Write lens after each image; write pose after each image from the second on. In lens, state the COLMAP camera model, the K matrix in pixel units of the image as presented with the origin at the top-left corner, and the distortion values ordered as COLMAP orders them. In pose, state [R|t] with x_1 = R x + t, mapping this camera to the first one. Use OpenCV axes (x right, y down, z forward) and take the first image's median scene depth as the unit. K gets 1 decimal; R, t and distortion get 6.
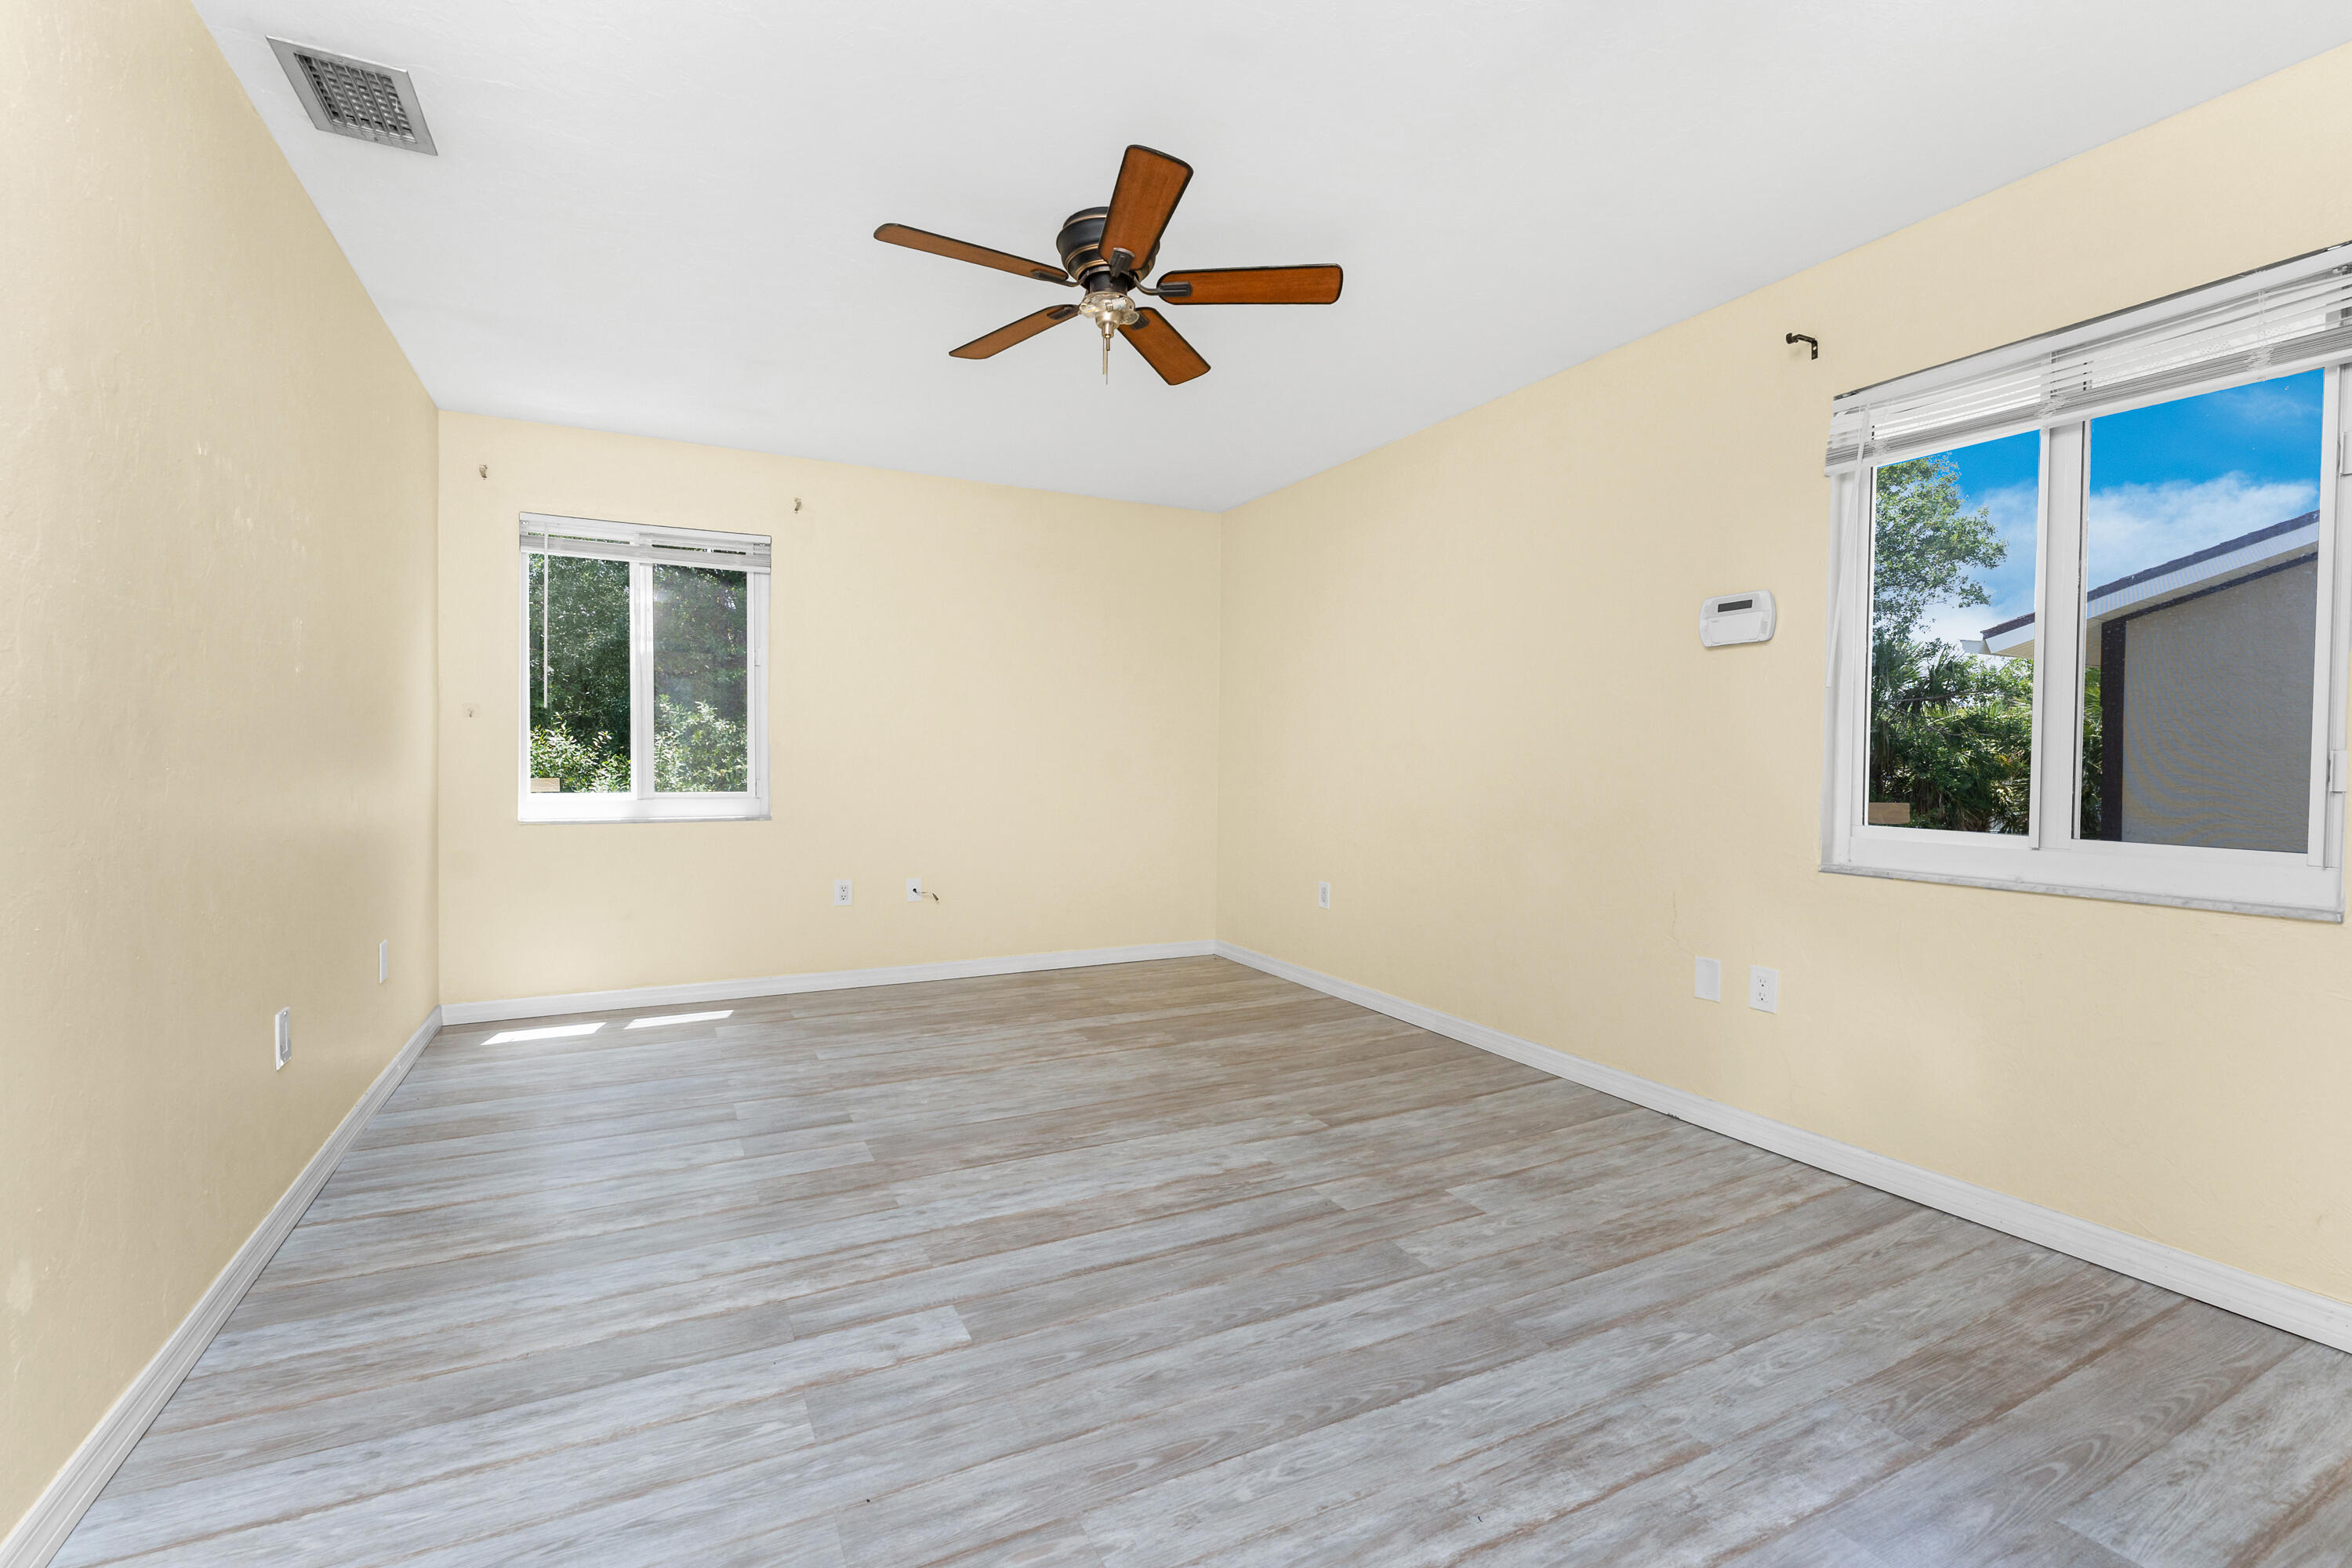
lens RADIAL K [[984.0, 0, 1176.0], [0, 984.0, 784.0], [0, 0, 1]] dist [0.000346, -0.000062]
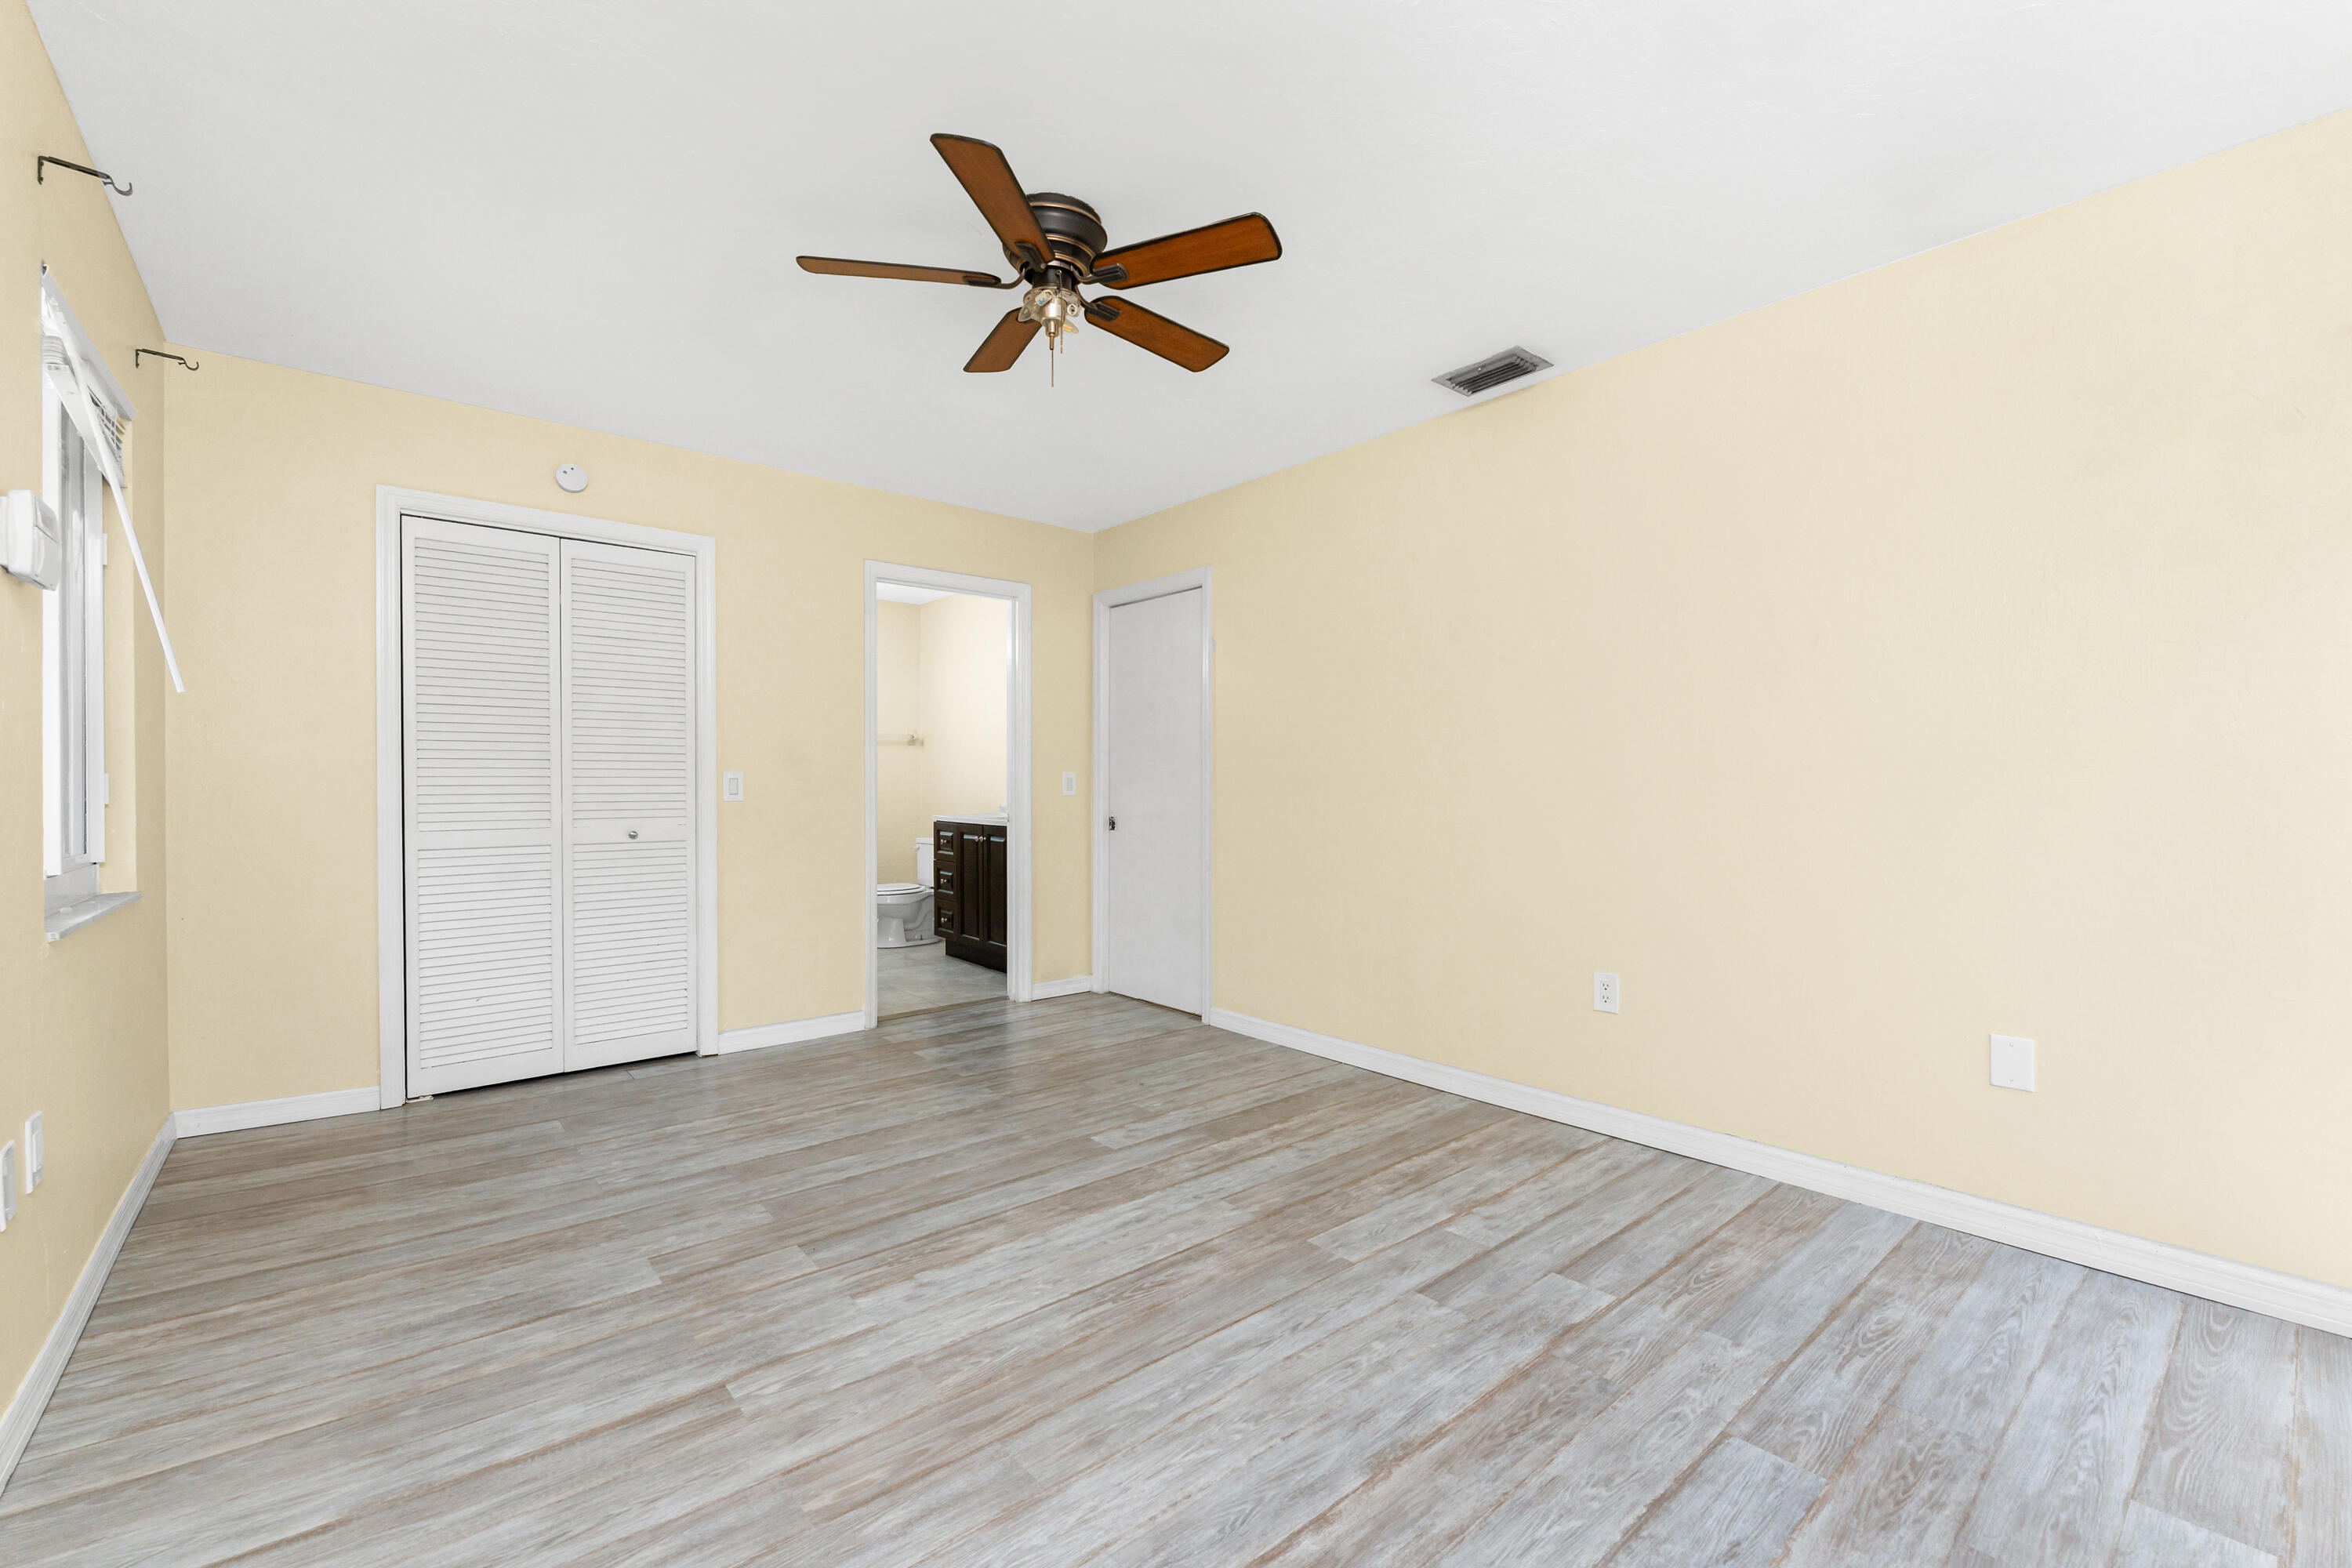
lens RADIAL K [[984.0, 0, 1176.0], [0, 984.0, 784.0], [0, 0, 1]] dist [0.000346, -0.000062]
pose [[-0.975529, -0.008900, -0.219690, 0.019821], [-0.014004, 0.999667, 0.021689, -0.067778], [0.219423, 0.024235, -0.975329, 2.059689]]
